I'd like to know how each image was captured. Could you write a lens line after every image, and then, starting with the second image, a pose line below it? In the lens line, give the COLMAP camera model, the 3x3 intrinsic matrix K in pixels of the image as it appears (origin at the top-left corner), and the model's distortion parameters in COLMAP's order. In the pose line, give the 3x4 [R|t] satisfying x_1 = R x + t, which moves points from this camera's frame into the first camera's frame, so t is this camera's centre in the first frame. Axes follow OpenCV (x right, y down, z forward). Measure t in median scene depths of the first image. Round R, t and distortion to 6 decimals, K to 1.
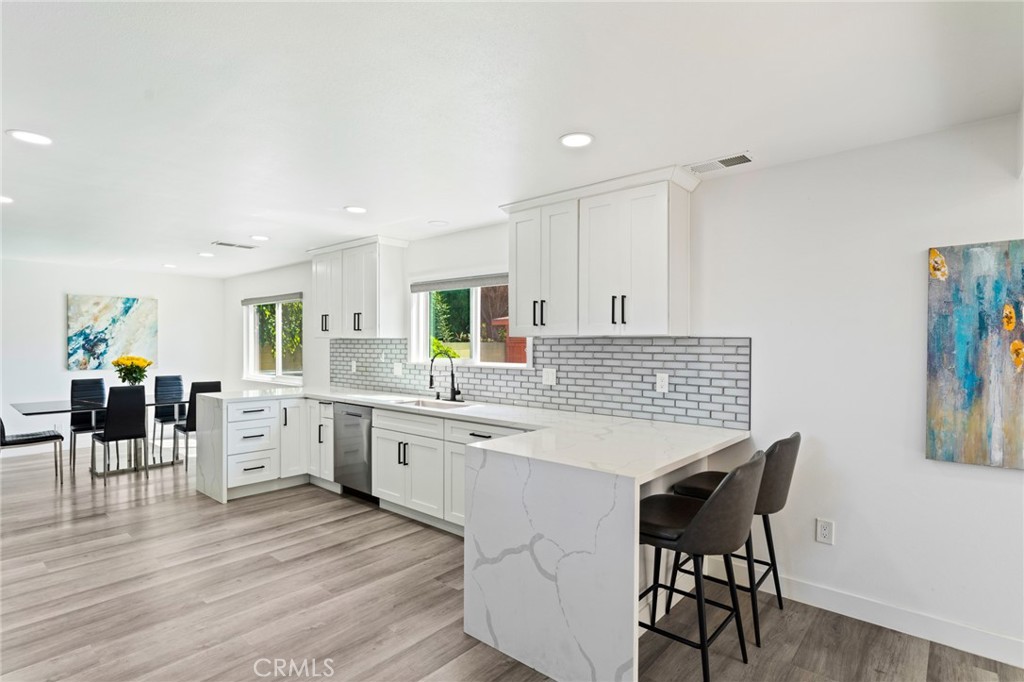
lens RADIAL K [[532.3, 0, 516.6], [0, 532.3, 348.0], [0, 0, 1]] dist [0.002968, 0.000259]
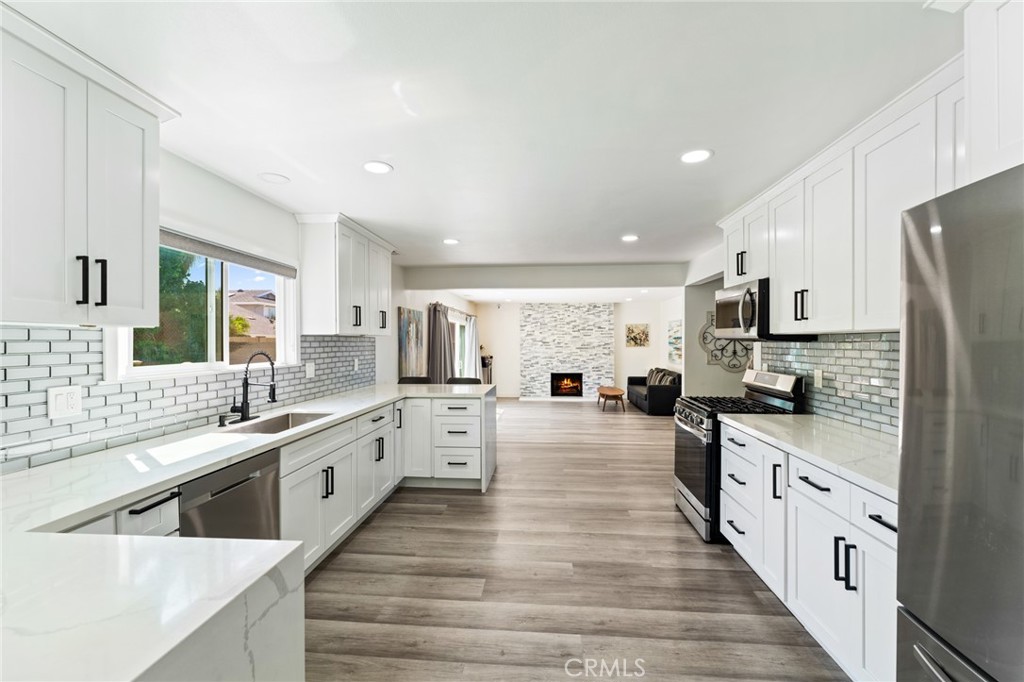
lens RADIAL K [[429.8, 0, 513.8], [0, 429.8, 340.8], [0, 0, 1]] dist [-0.002608, -0.000054]
pose [[-0.594947, -0.002101, 0.803762, -0.694109], [0.005438, 0.999963, 0.006639, -0.008291], [-0.803747, 0.008320, -0.594914, 0.913296]]
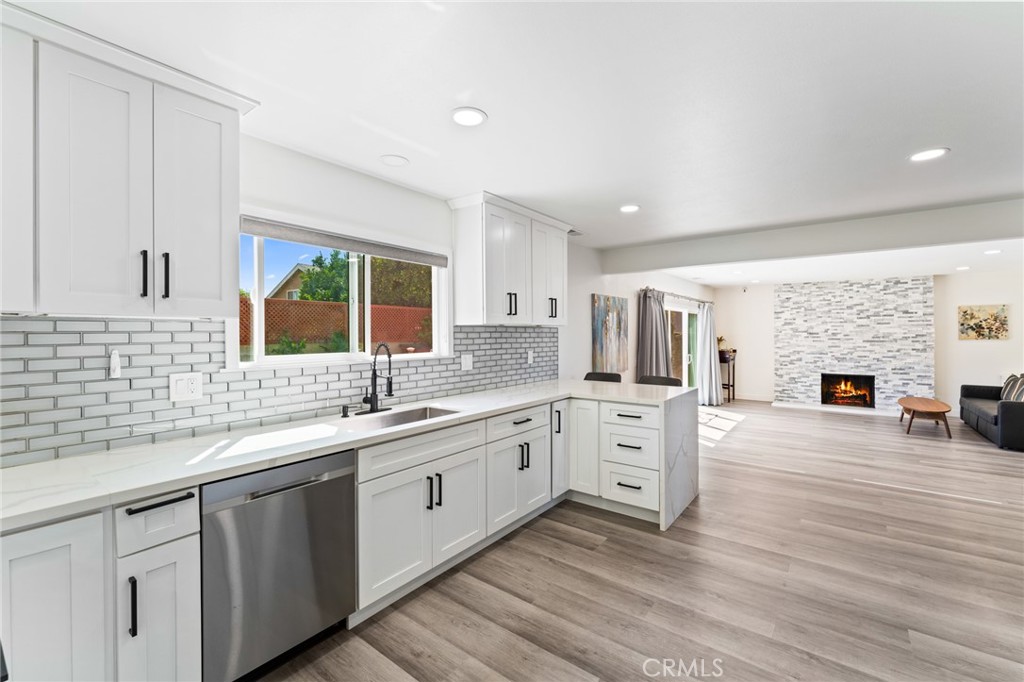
lens RADIAL K [[429.8, 0, 517.4], [0, 429.8, 333.7], [0, 0, 1]] dist [-0.002608, -0.000054]
pose [[-0.072978, -0.005077, 0.997321, -0.611061], [0.010973, 0.999922, 0.005893, -0.005489], [-0.997273, 0.011374, -0.072917, 0.737939]]
